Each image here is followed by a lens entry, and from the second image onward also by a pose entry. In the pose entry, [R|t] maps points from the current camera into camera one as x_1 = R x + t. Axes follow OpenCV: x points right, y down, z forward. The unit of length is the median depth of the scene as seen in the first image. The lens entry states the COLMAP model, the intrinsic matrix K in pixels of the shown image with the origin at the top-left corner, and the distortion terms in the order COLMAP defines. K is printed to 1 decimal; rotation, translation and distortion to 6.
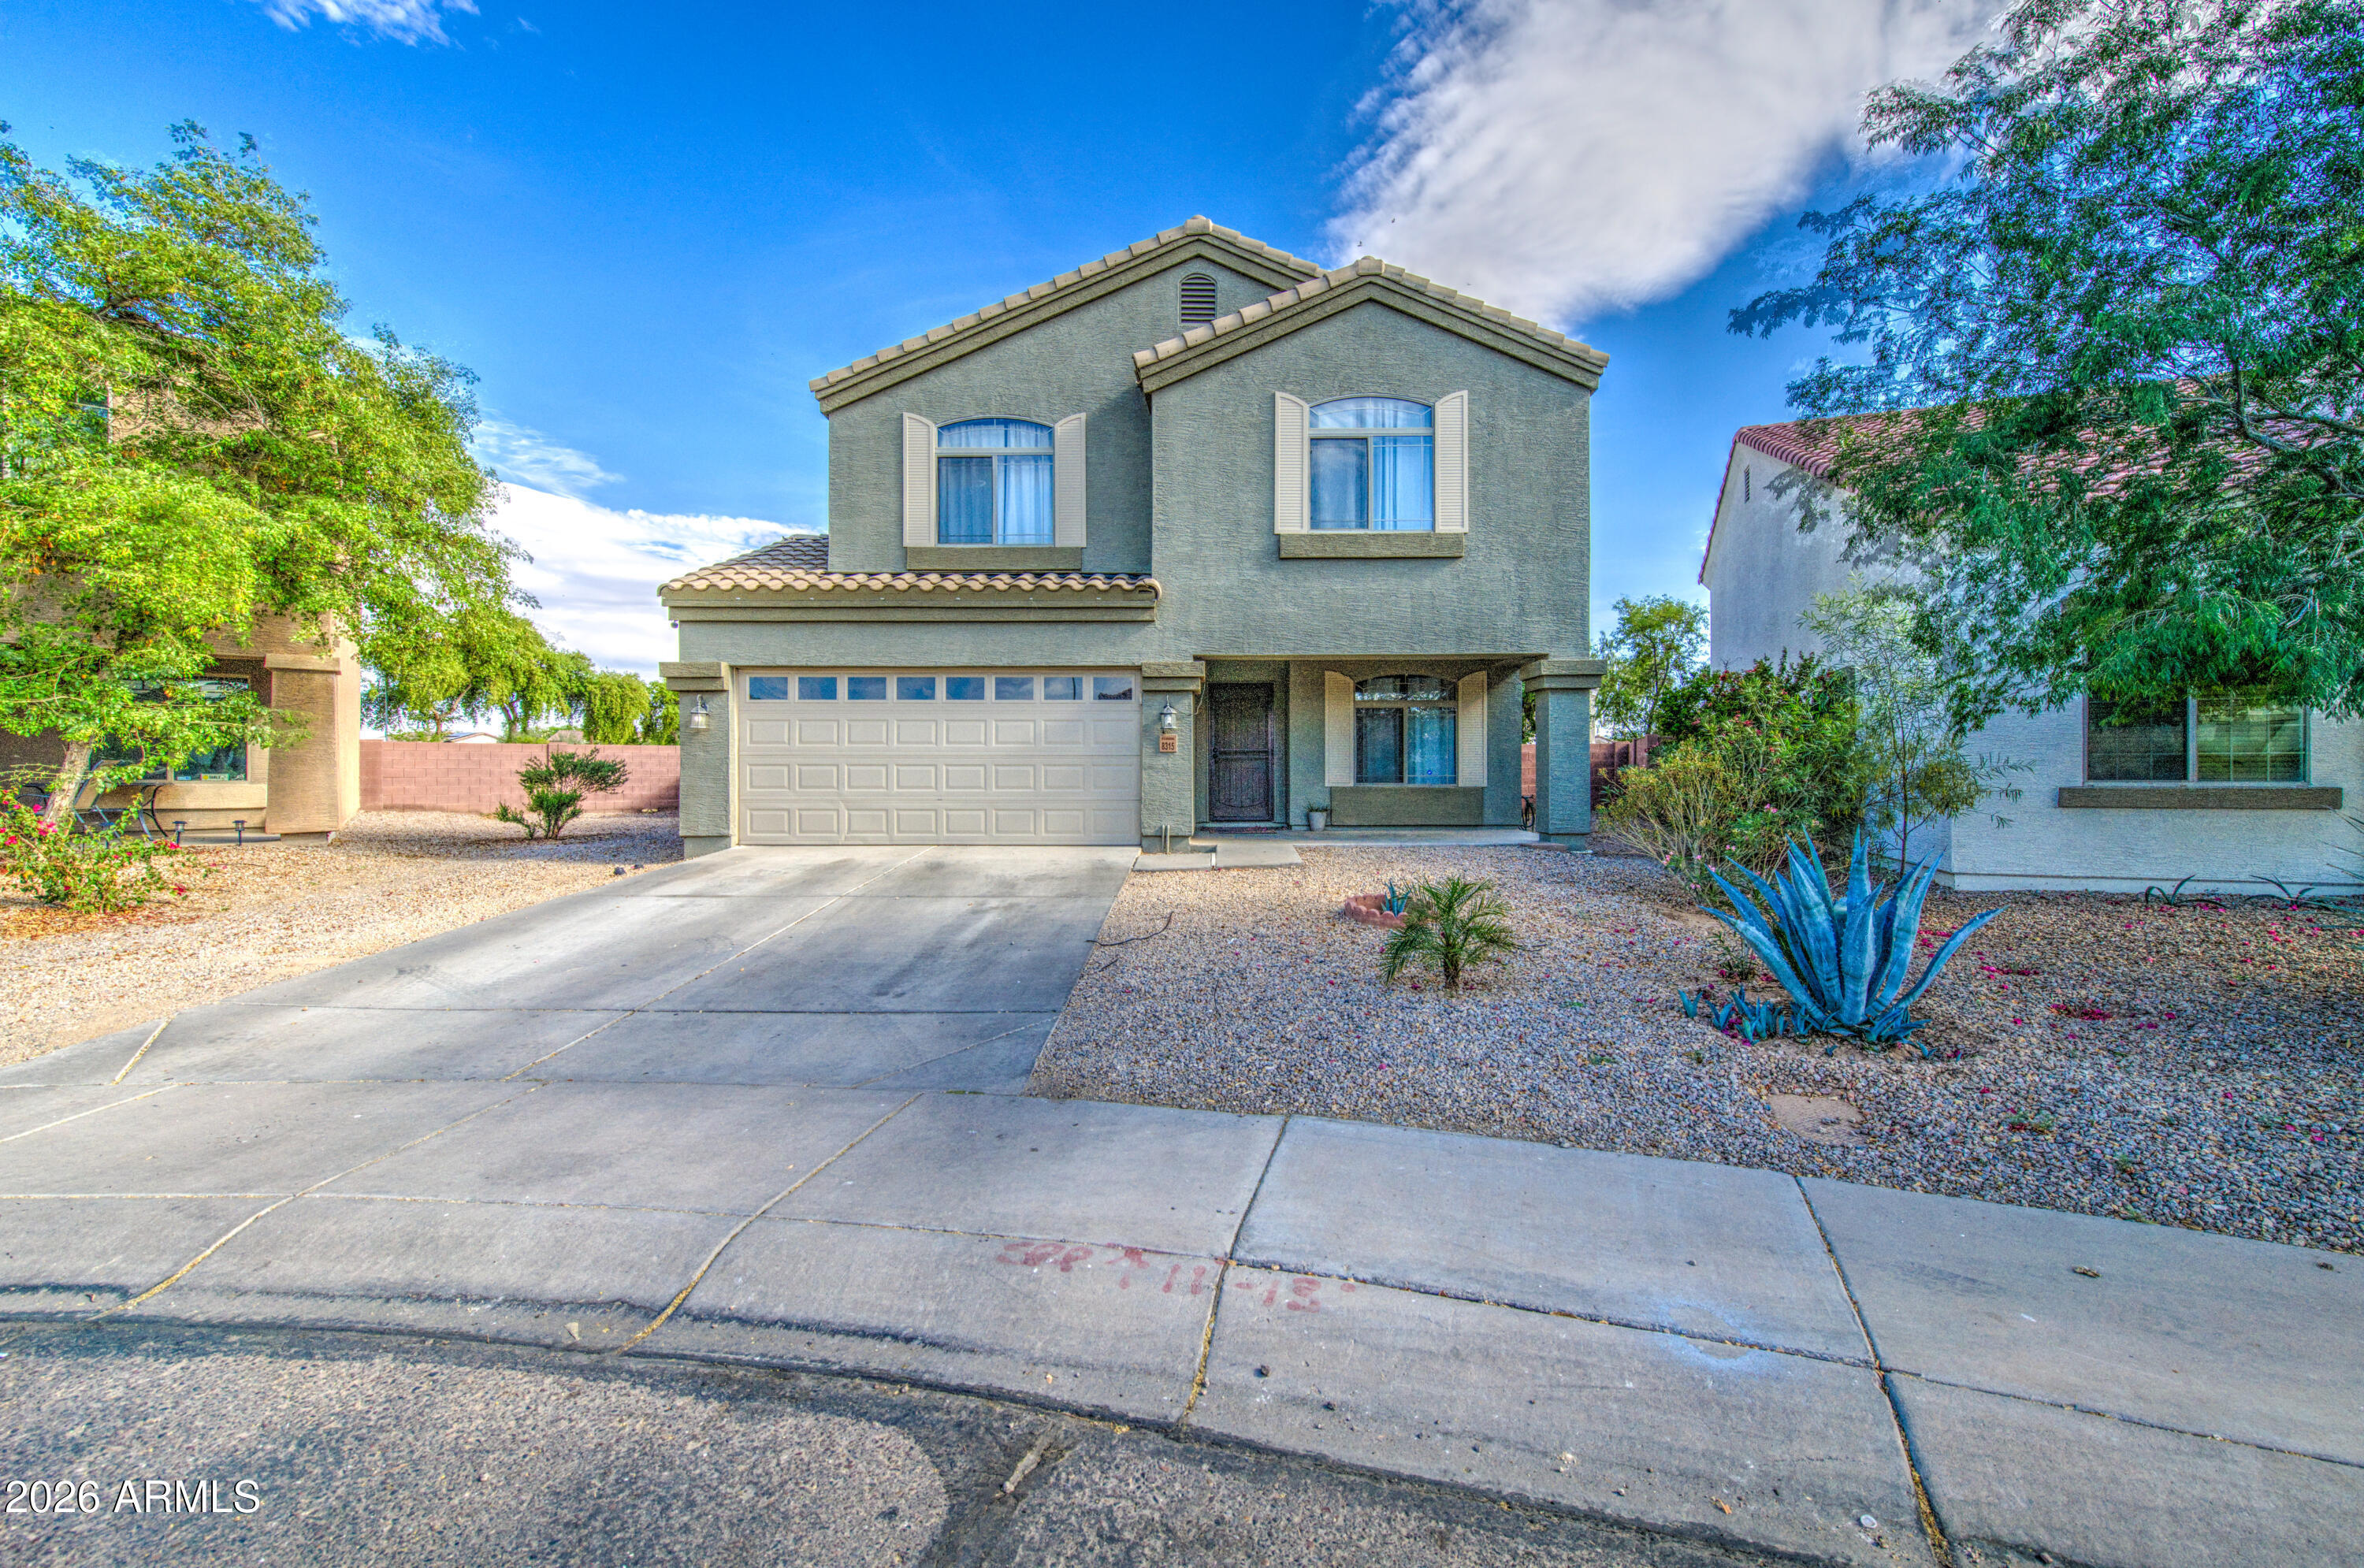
lens RADIAL K [[966.0, 0, 1193.6], [0, 966.0, 760.1], [0, 0, 1]] dist [0.001309, 0.000013]
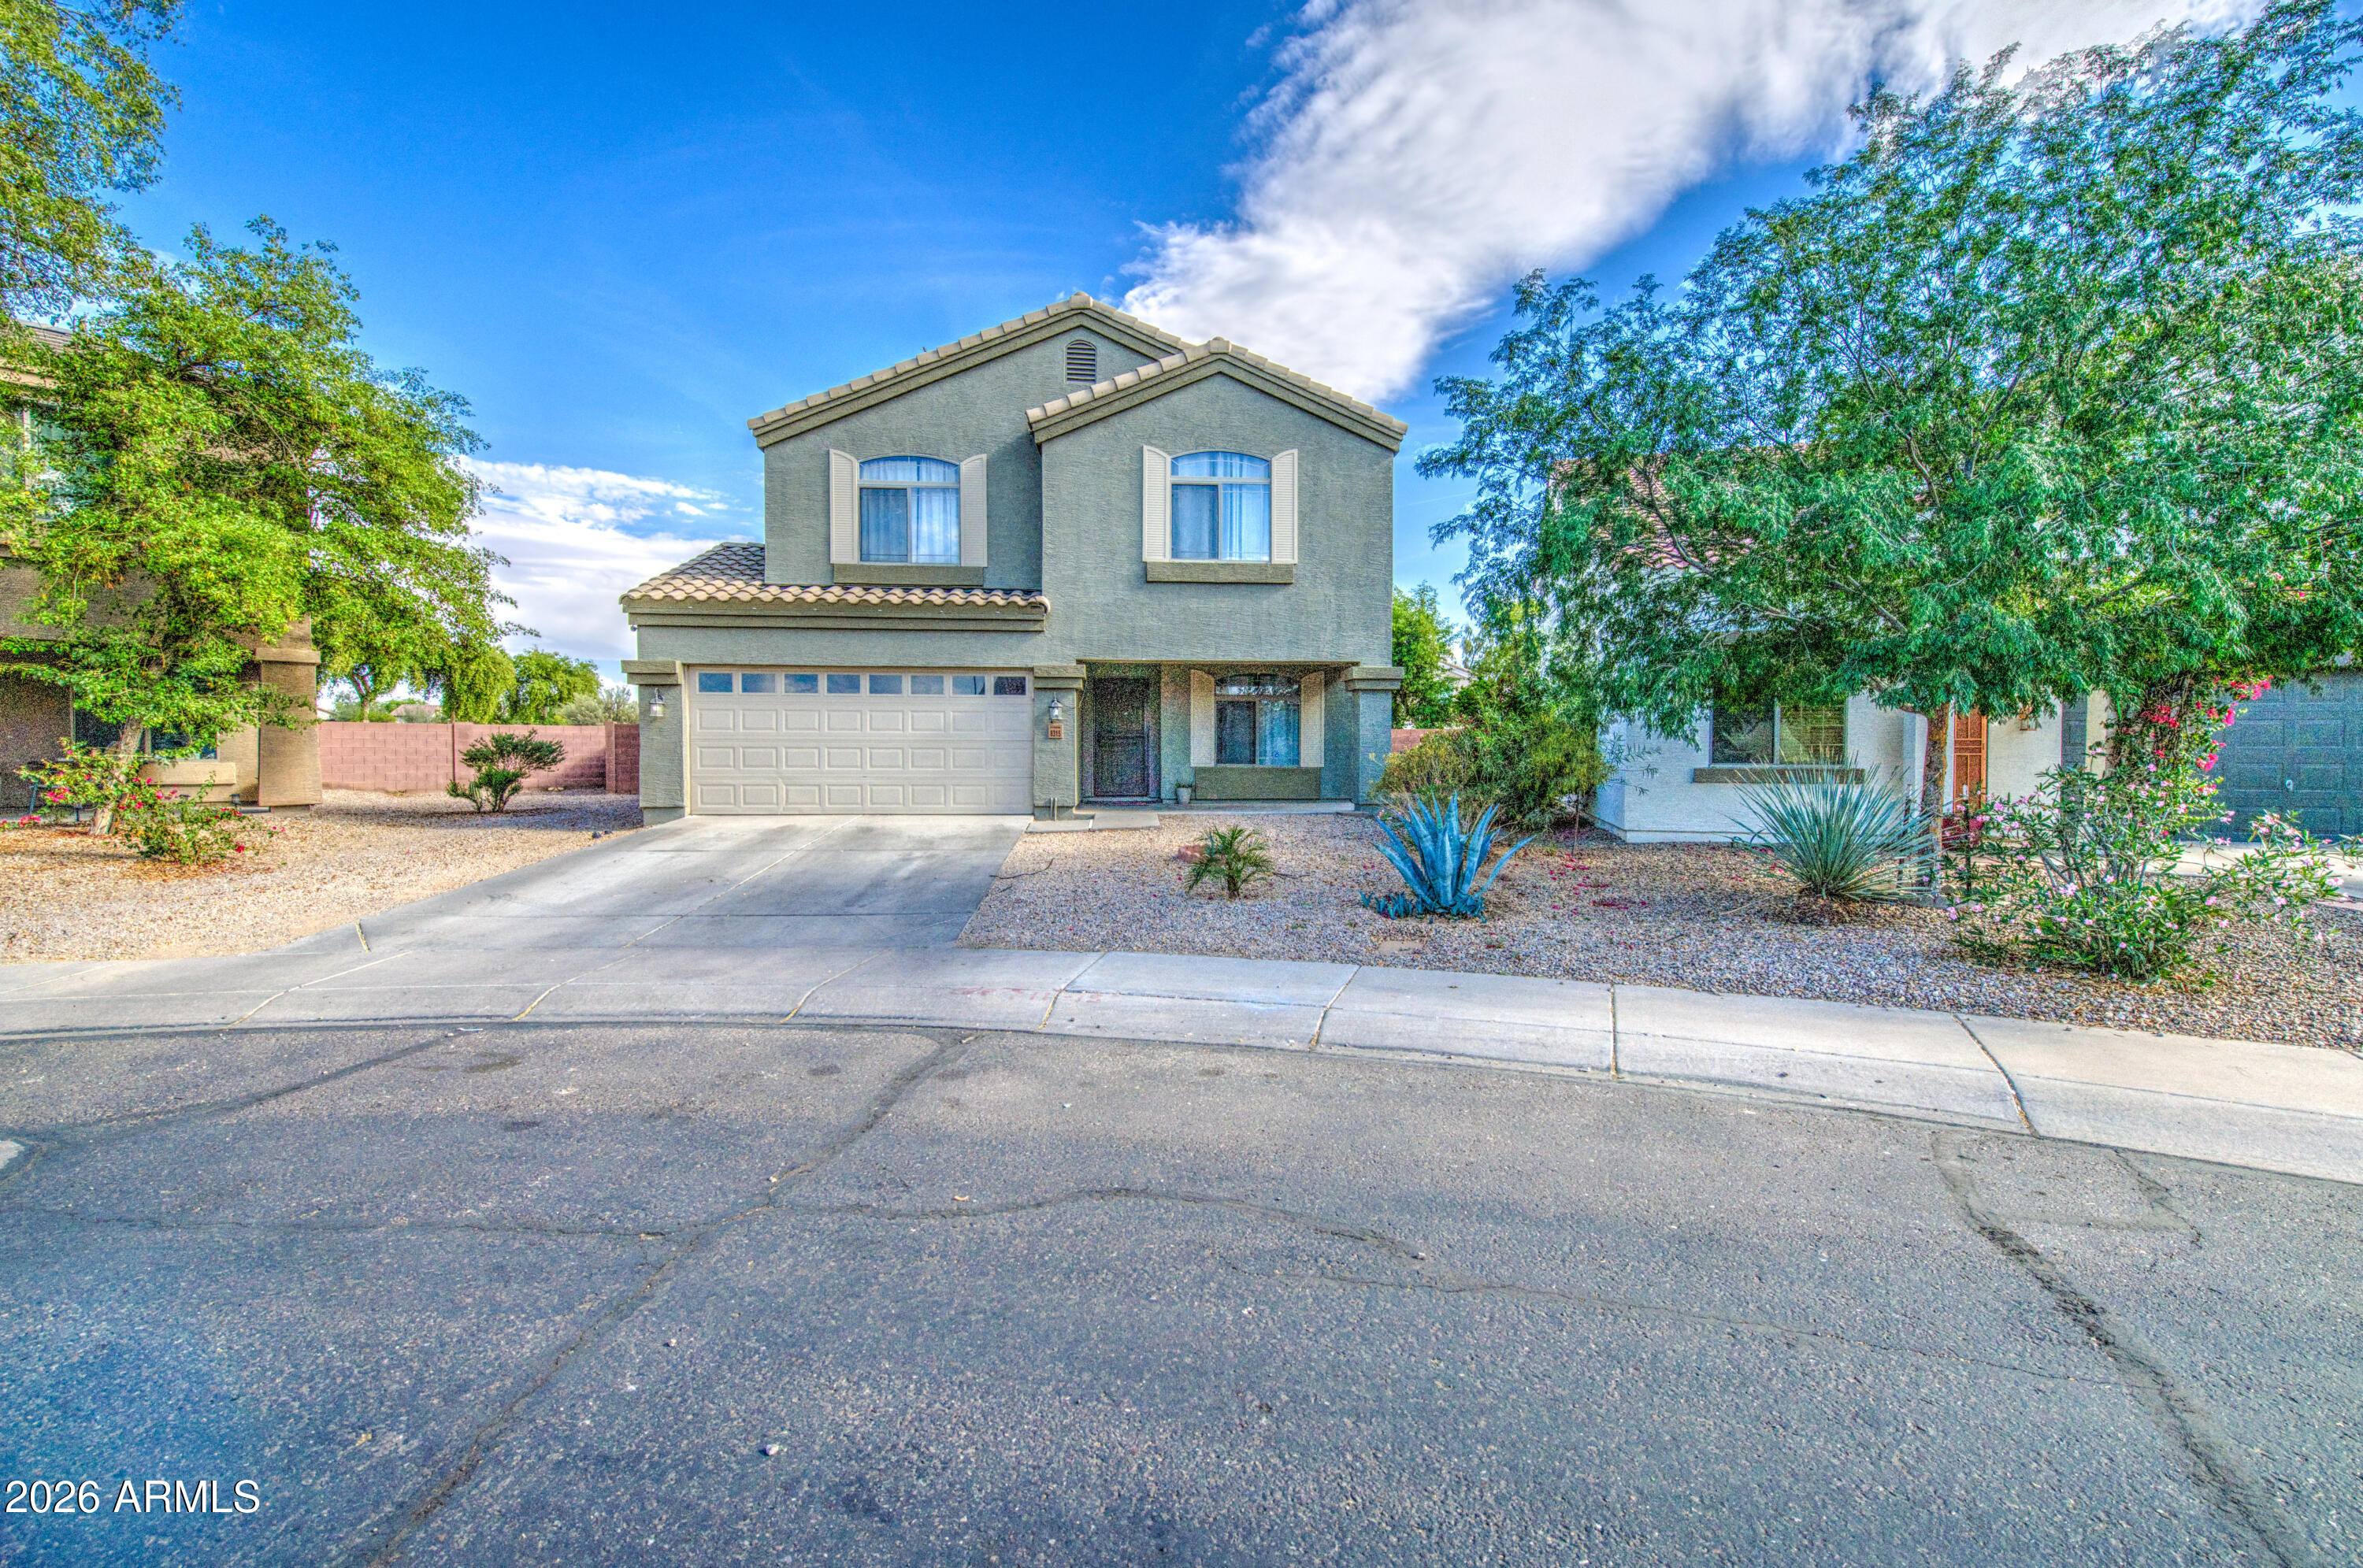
lens RADIAL K [[1017.2, 0, 1196.4], [0, 1017.2, 773.8], [0, 0, 1]] dist [-0.000525, -0.000438]
pose [[0.995518, 0.001398, 0.094563, 0.029159], [-0.004592, 0.999426, 0.033557, -0.007309], [-0.094462, -0.033841, 0.994953, -0.300292]]
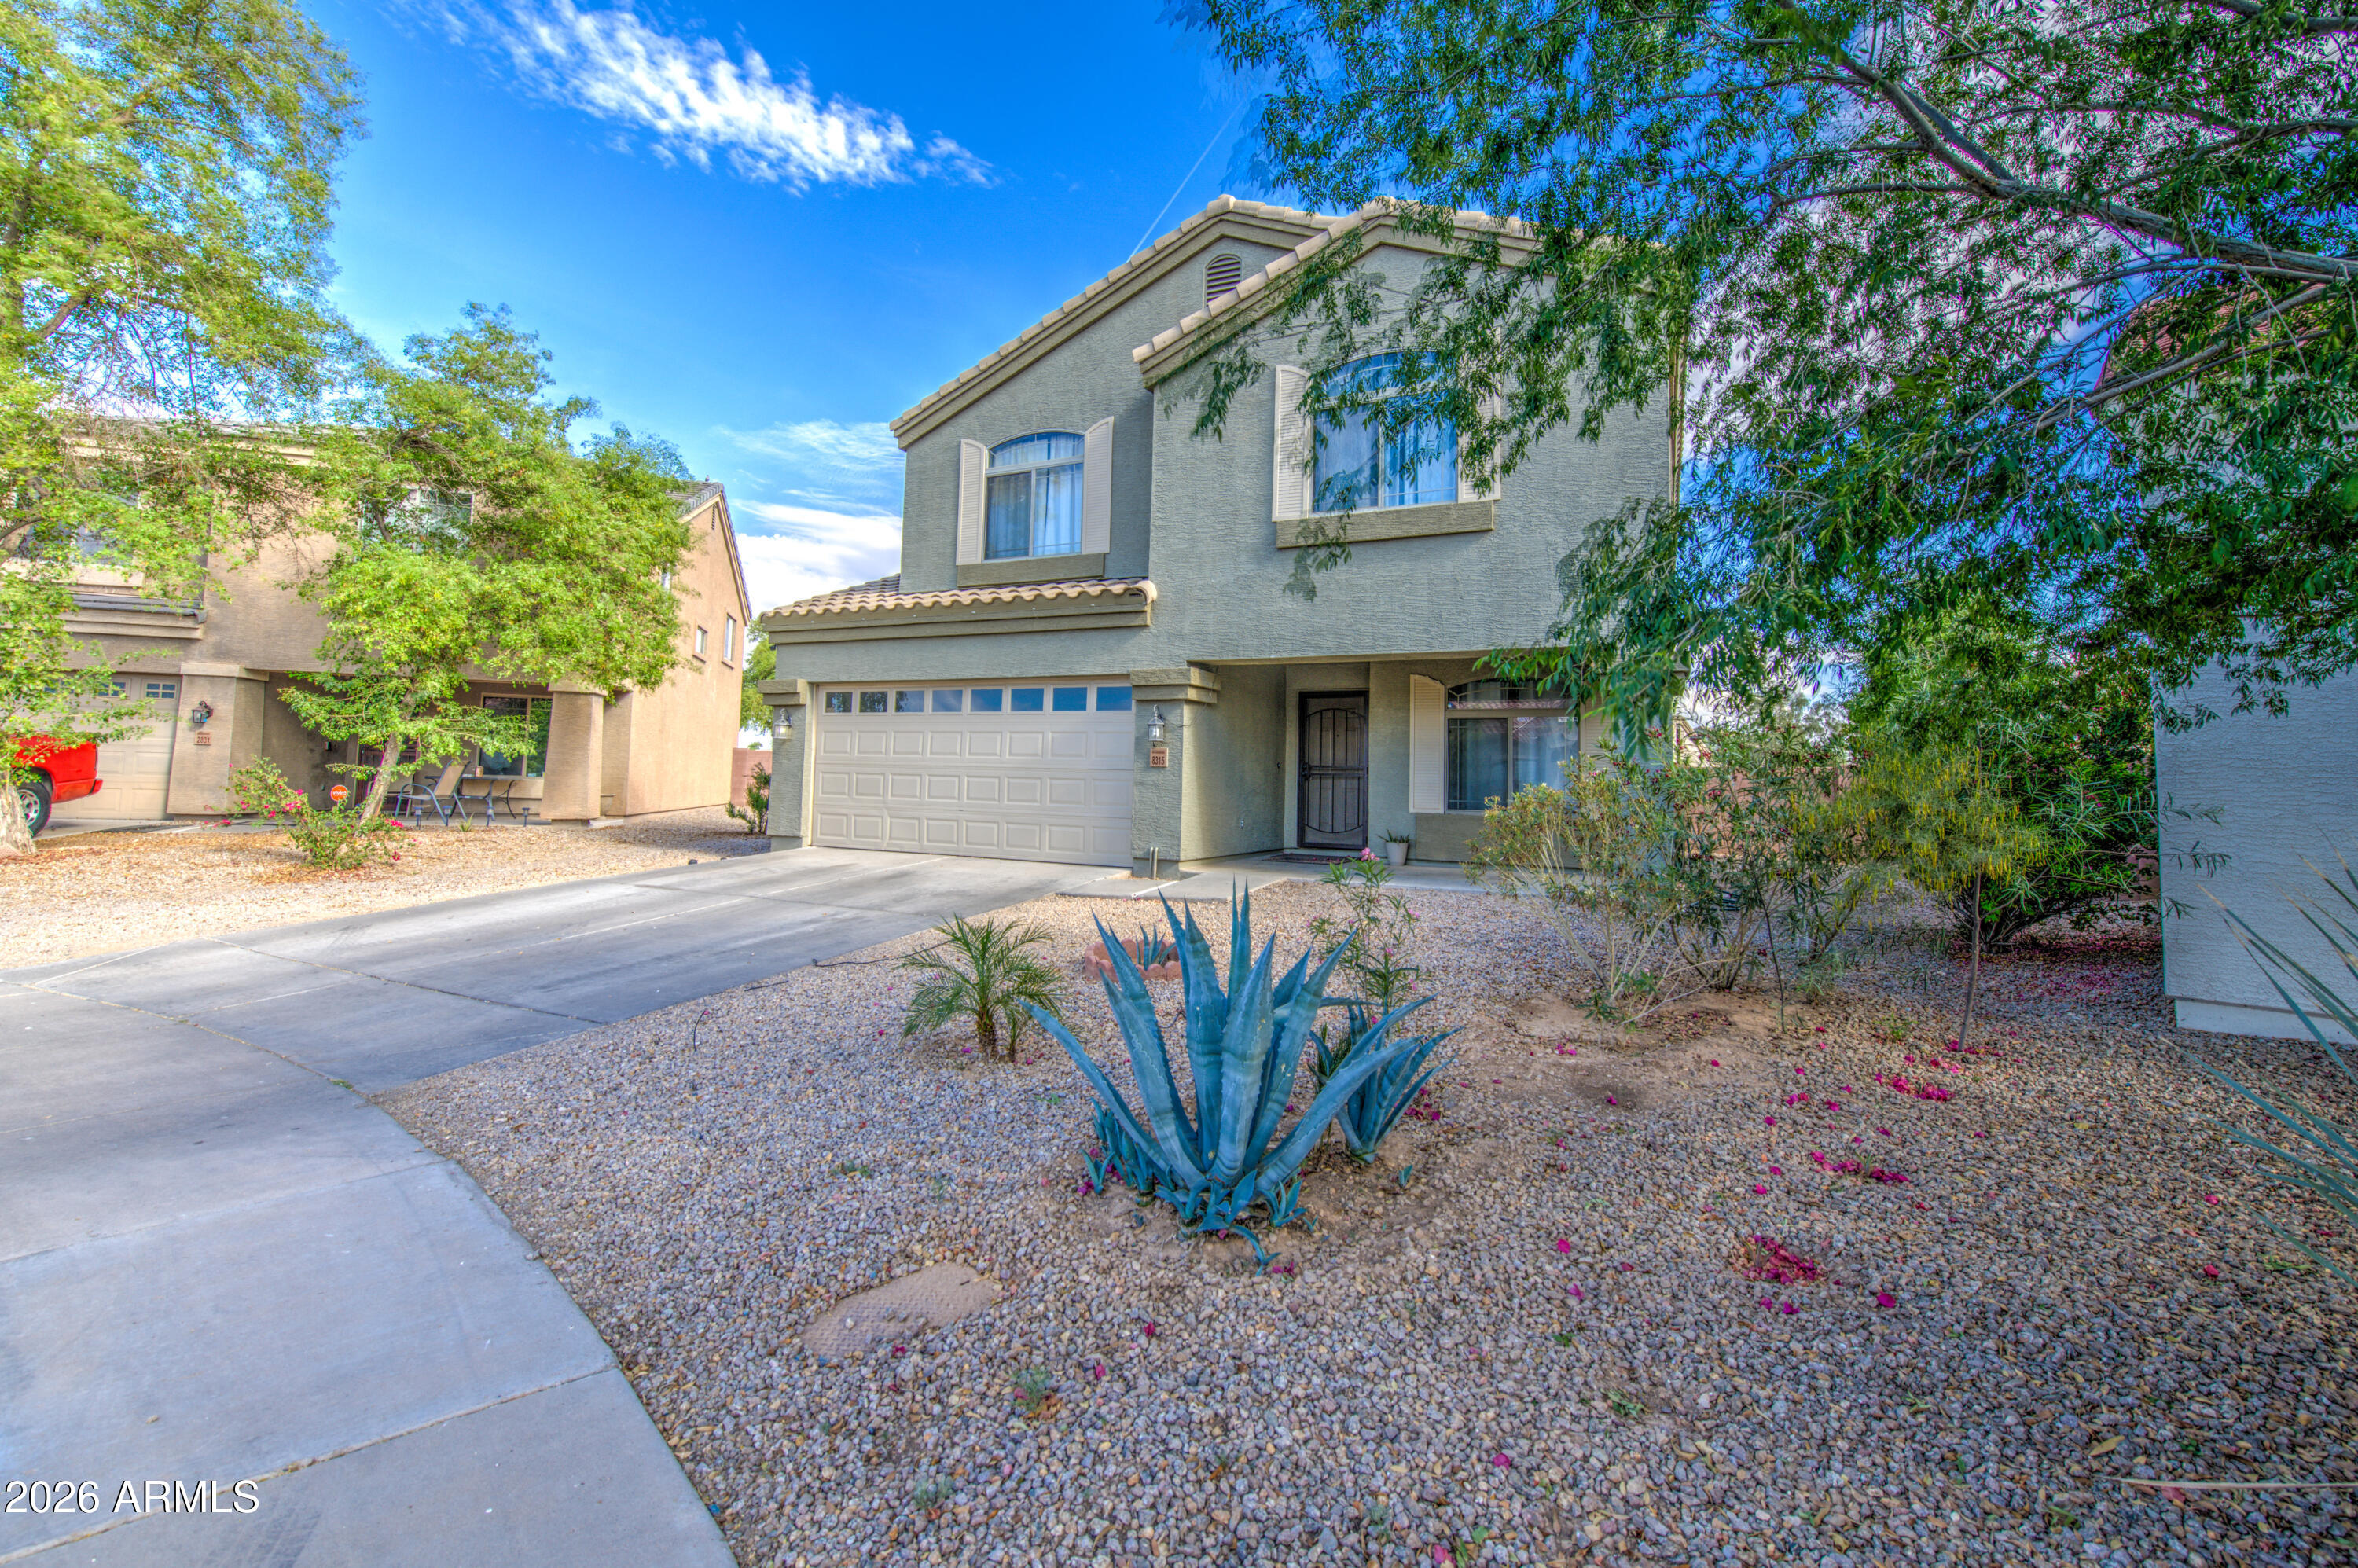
lens RADIAL K [[1000.2, 0, 1174.2], [0, 1000.2, 705.0], [0, 0, 1]] dist [0.001615, 0.000013]
pose [[0.903853, -0.010478, -0.427715, 0.385394], [-0.020634, 0.997469, -0.068041, -0.002533], [0.427345, 0.070325, 0.901349, 0.143414]]
